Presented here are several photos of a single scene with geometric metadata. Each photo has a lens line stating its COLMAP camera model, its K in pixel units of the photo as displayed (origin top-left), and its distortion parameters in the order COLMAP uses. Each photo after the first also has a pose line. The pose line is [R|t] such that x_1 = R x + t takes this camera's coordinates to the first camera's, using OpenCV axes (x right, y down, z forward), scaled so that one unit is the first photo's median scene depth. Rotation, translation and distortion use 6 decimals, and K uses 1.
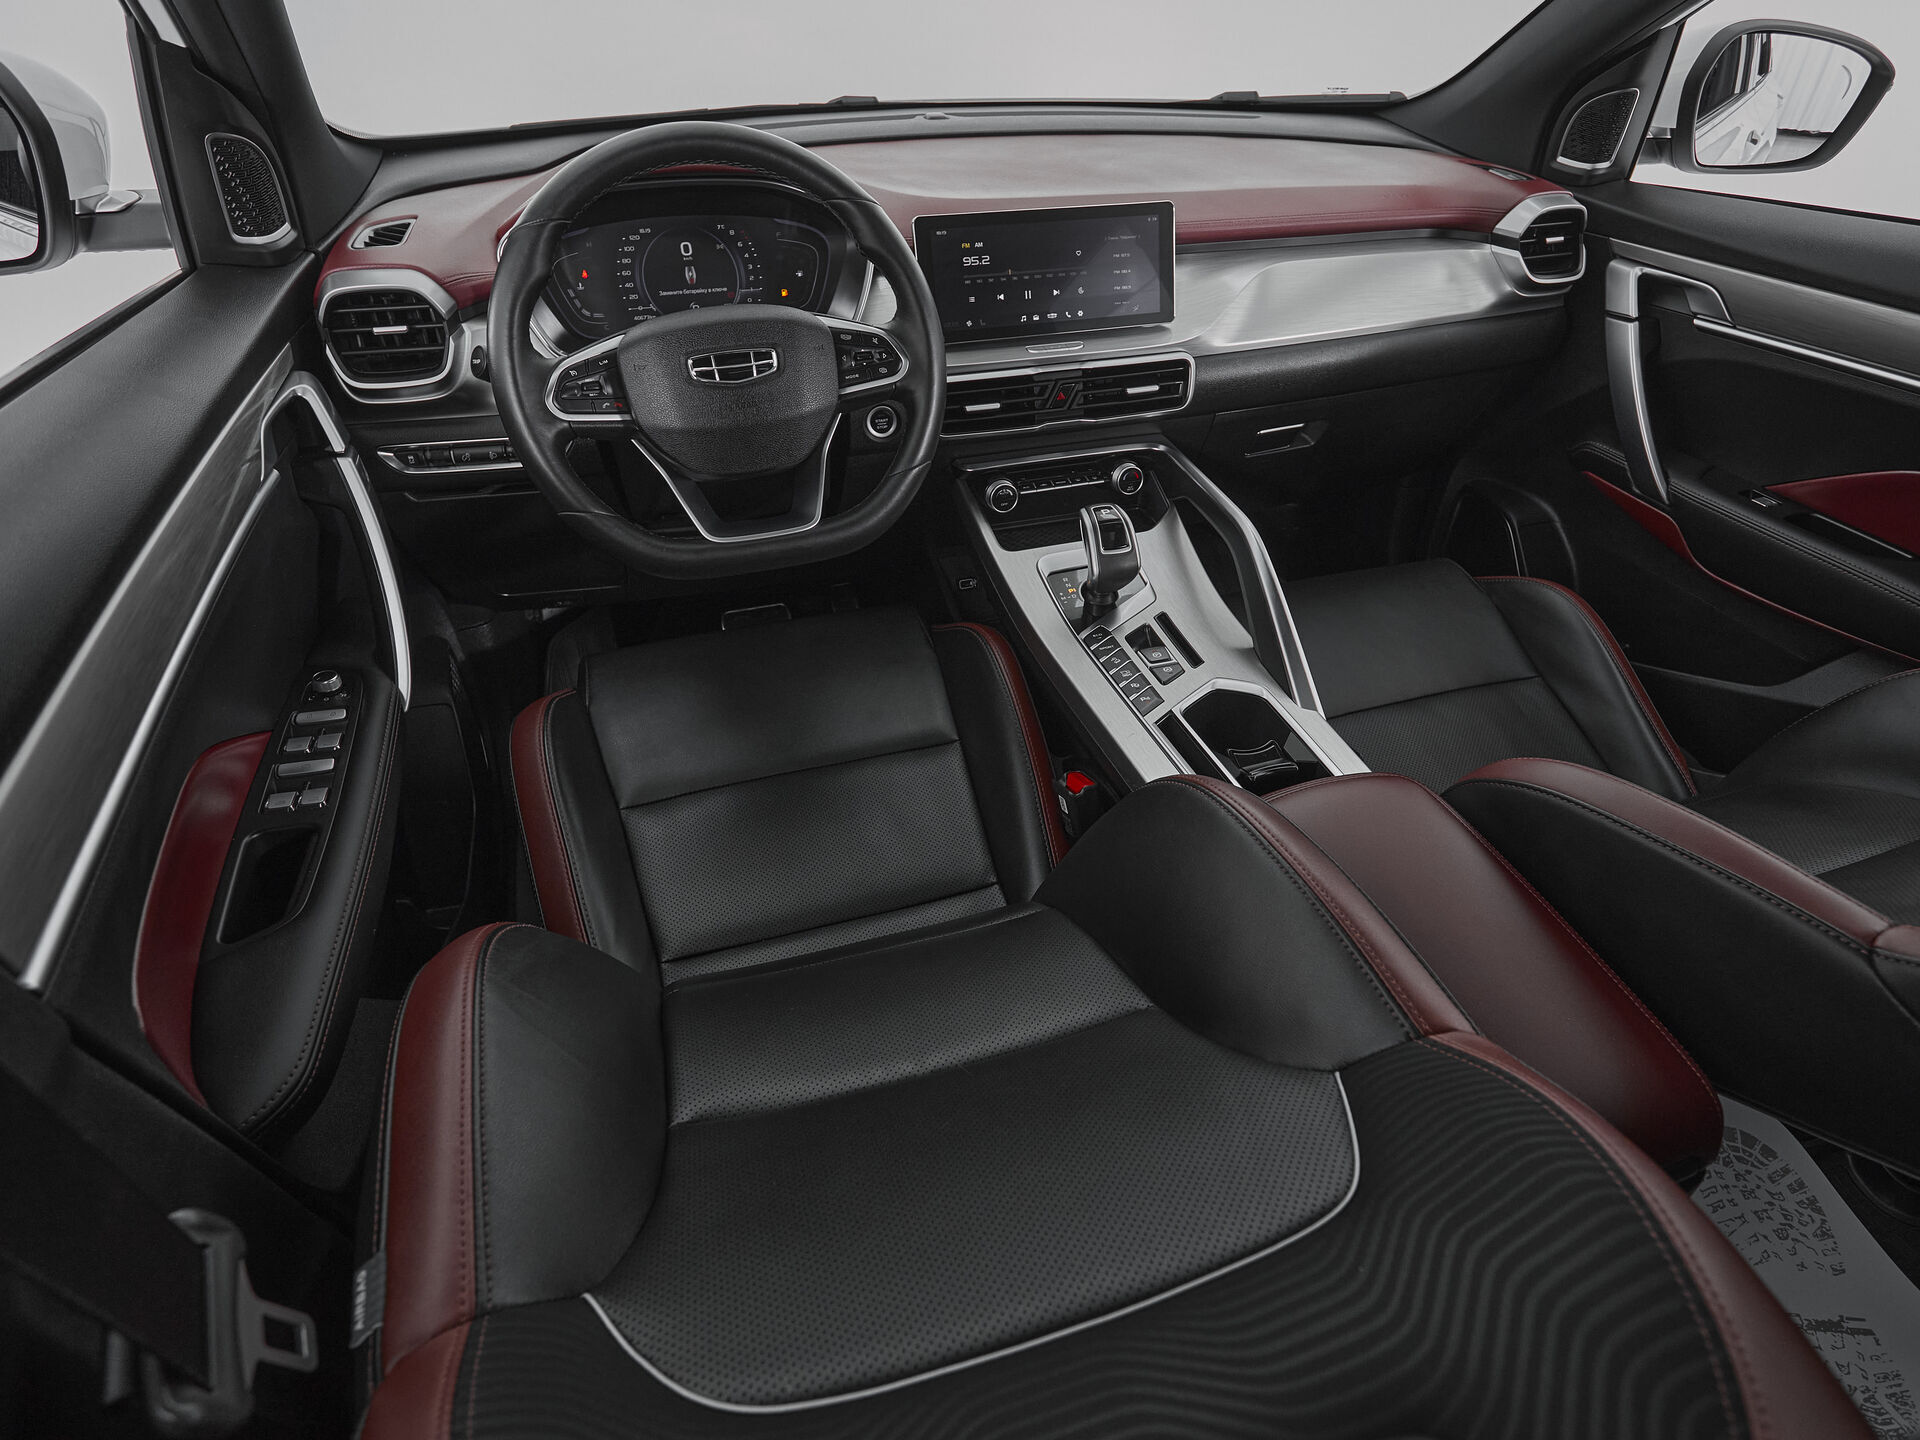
lens RADIAL K [[1078.7, 0, 984.6], [0, 1078.7, 760.5], [0, 0, 1]] dist [0.003445, -0.002482]
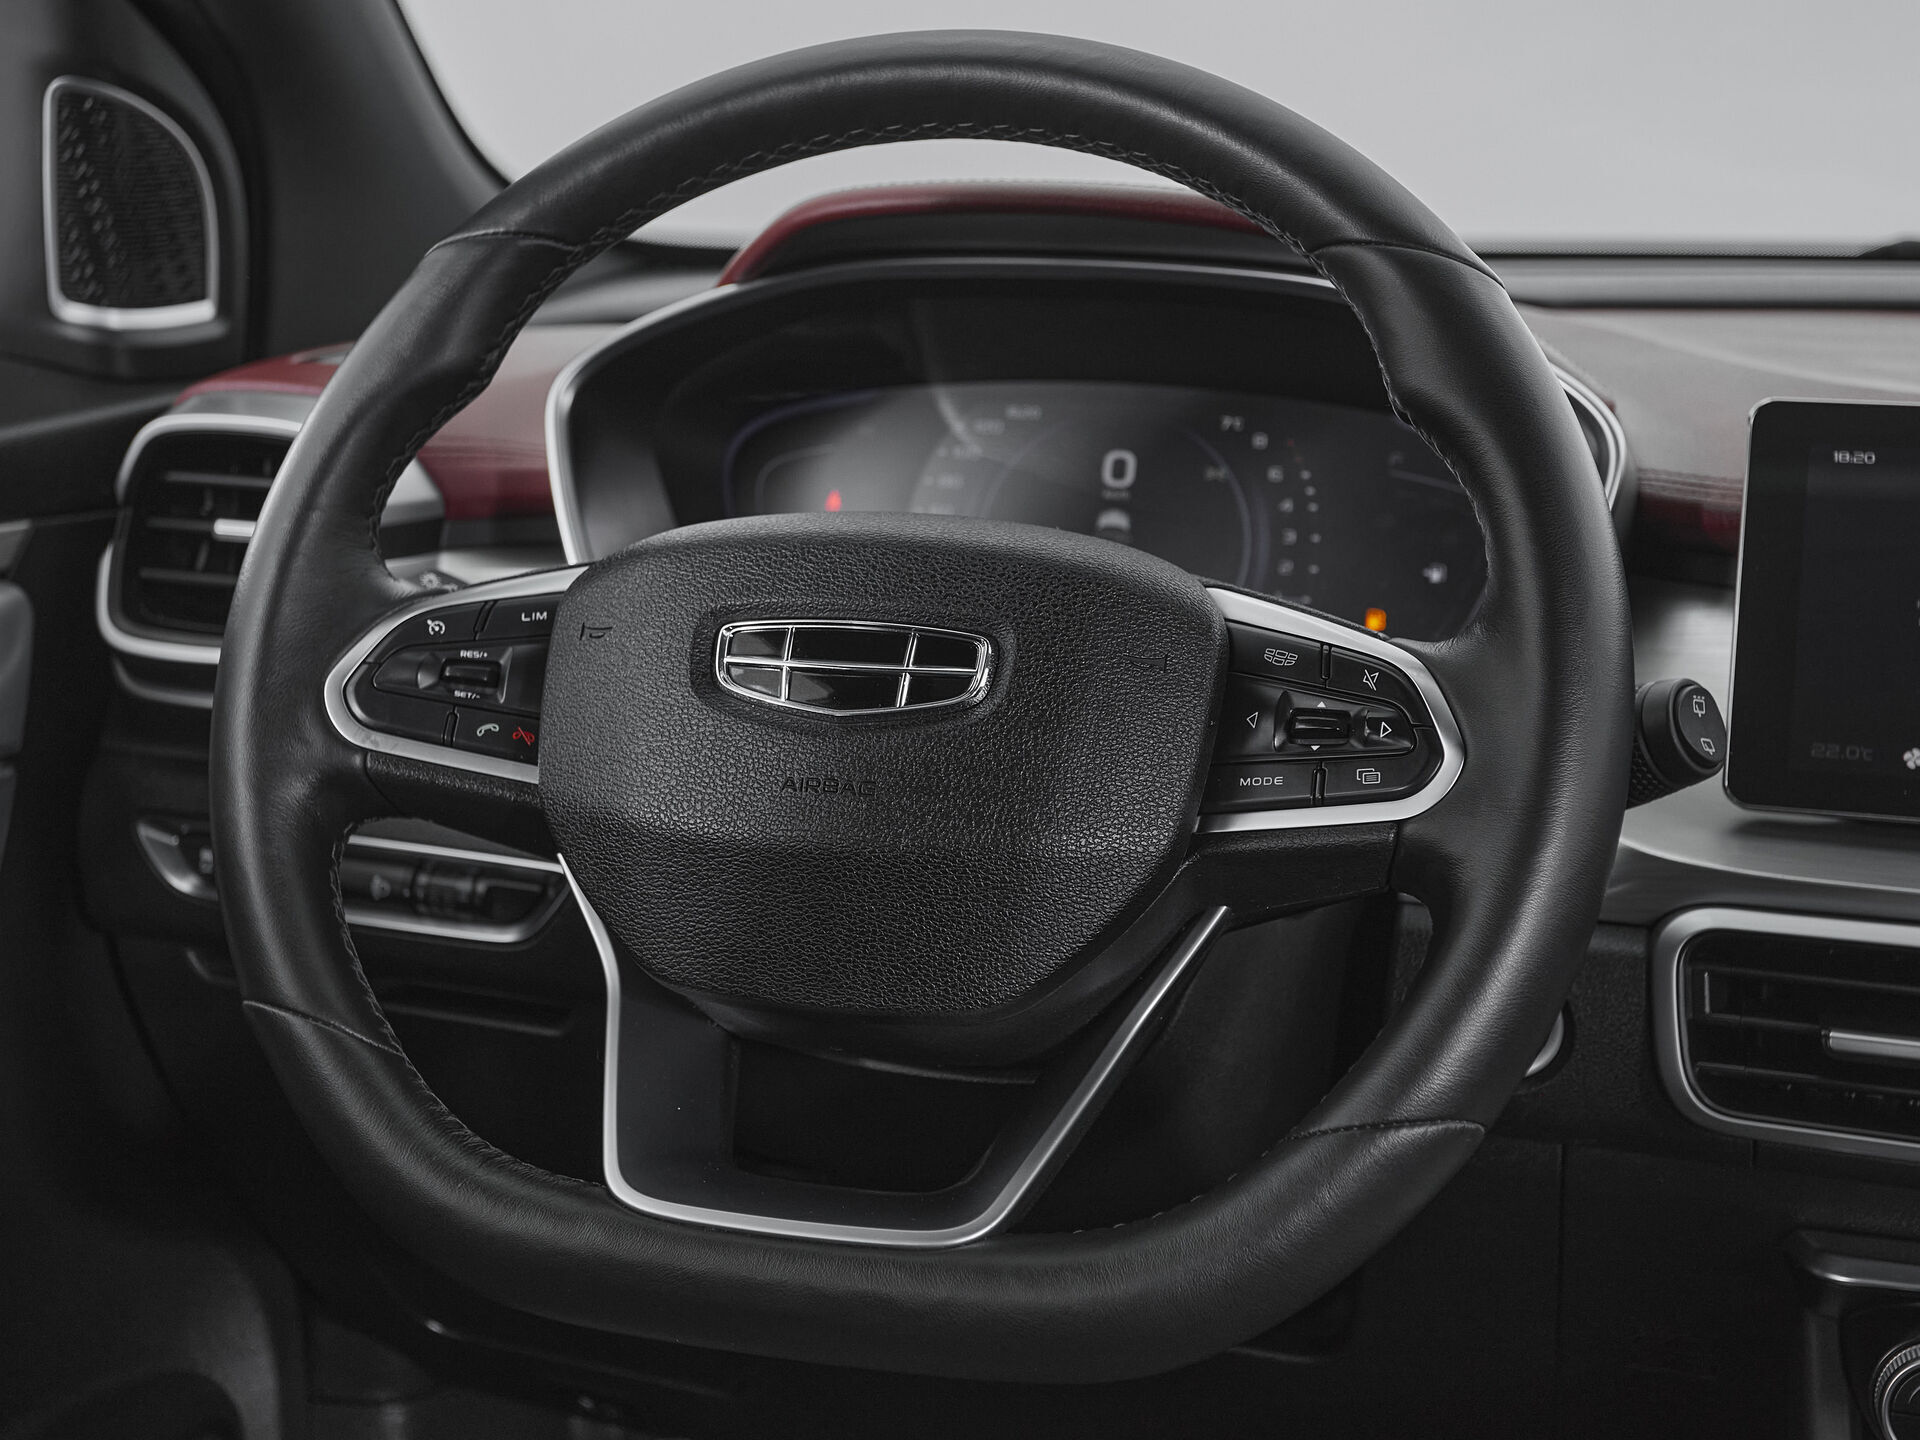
lens RADIAL K [[2858.7, 0, 841.2], [0, 2858.7, 654.4], [0, 0, 1]] dist [0.024856, 0.000000]
pose [[0.803205, 0.101287, -0.587028, 0.188847], [-0.374330, 0.852393, -0.365107, -0.057624], [0.463398, 0.512998, 0.722561, 0.326287]]
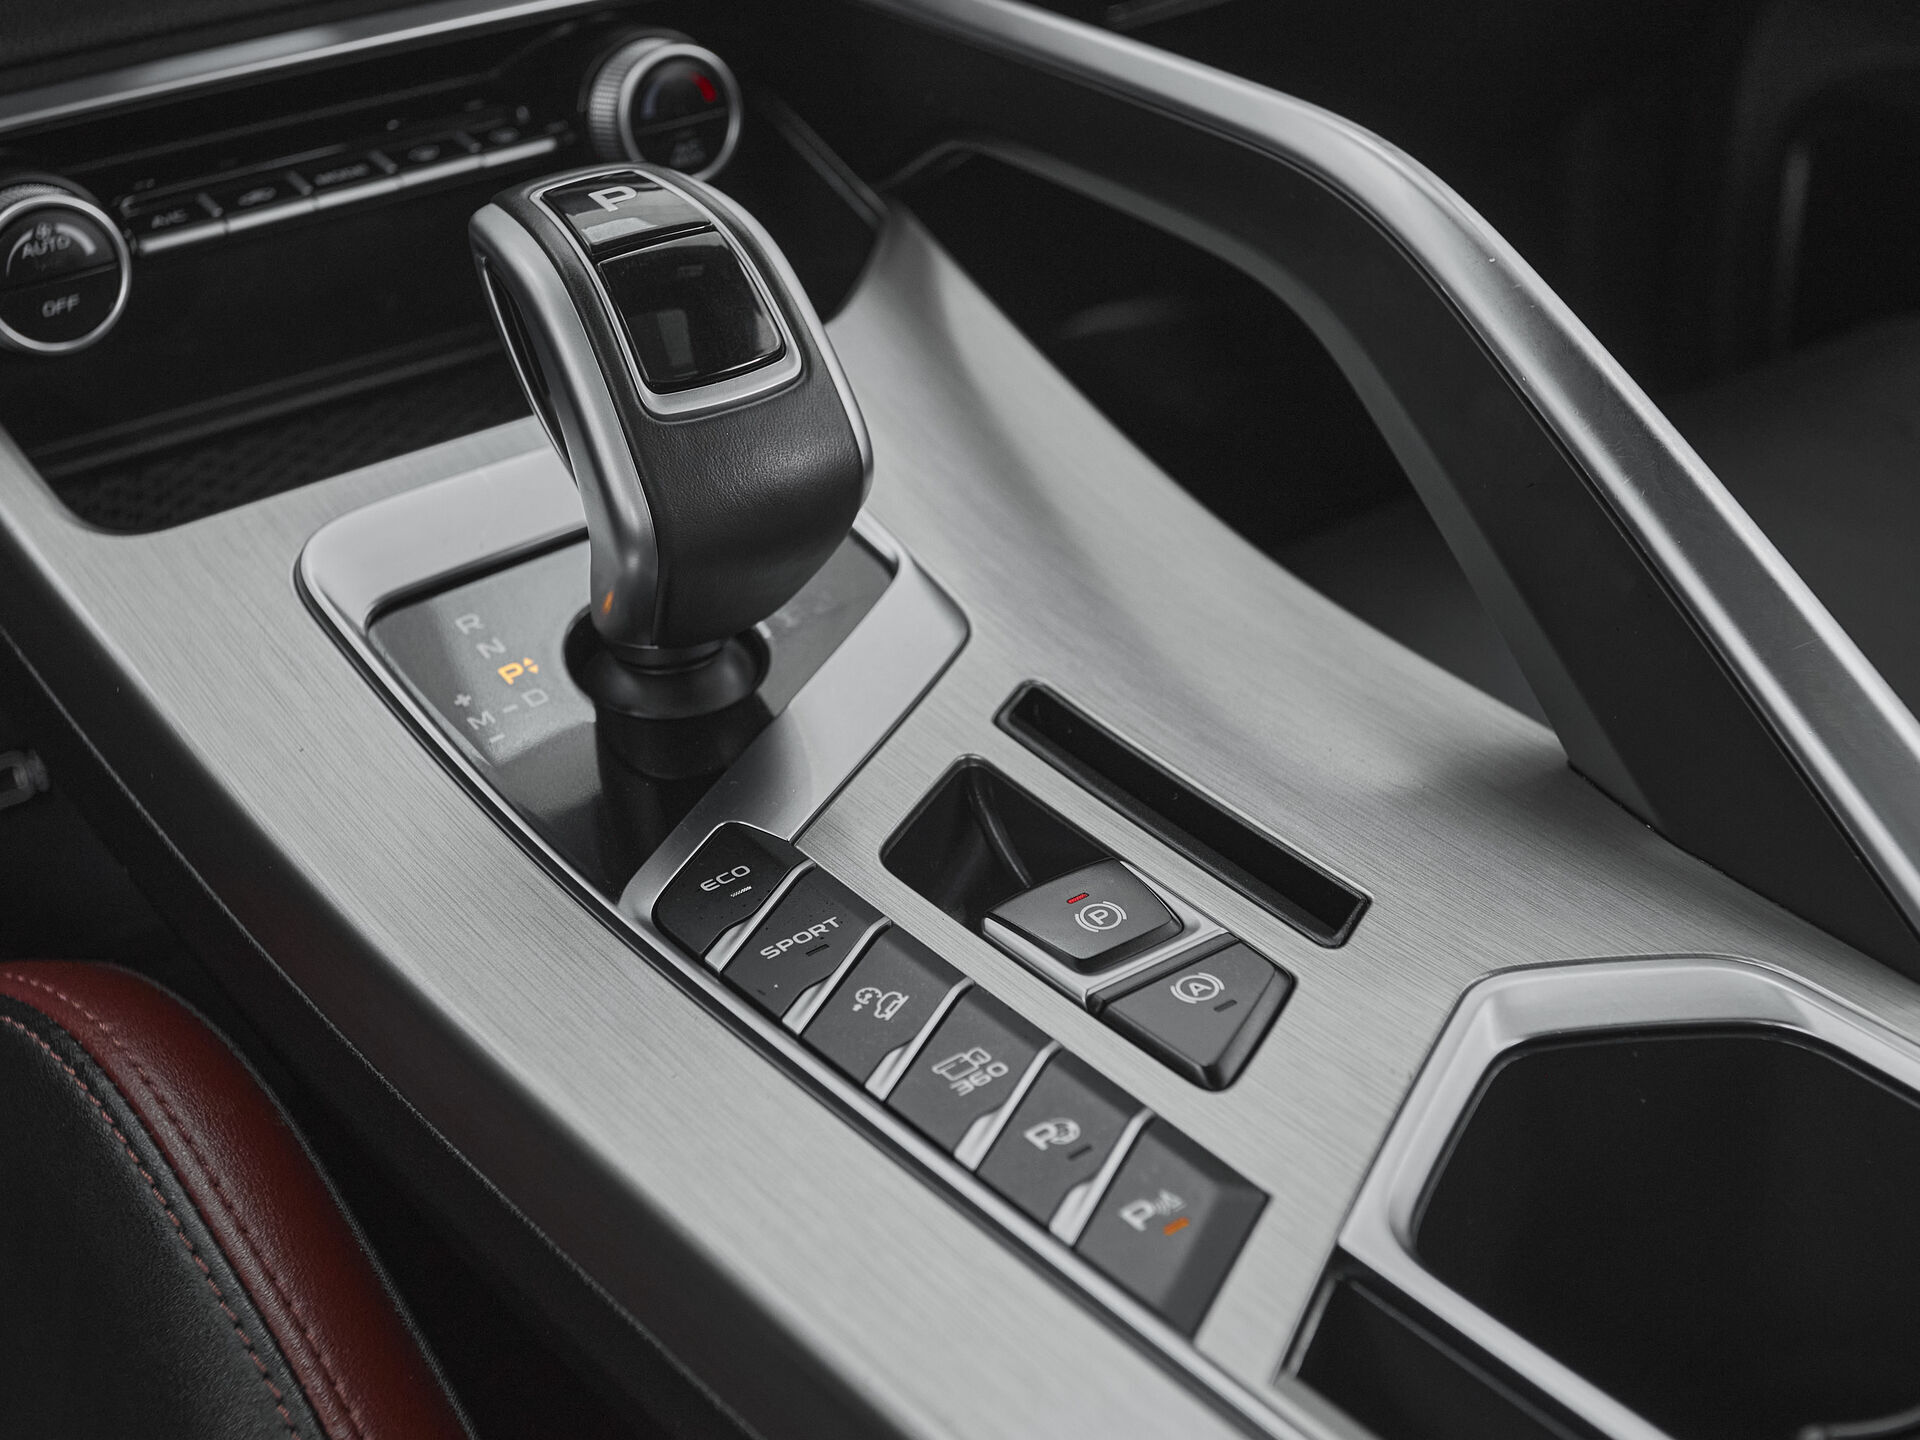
lens RADIAL K [[2858.7, 0, 883.5], [0, 2858.7, 667.7], [0, 0, 1]] dist [0.024856, 0.000000]
pose [[0.953155, -0.189580, 0.235699, 0.026323], [0.232589, 0.957530, -0.170409, -0.062069], [-0.193383, 0.217248, 0.956769, 0.527687]]
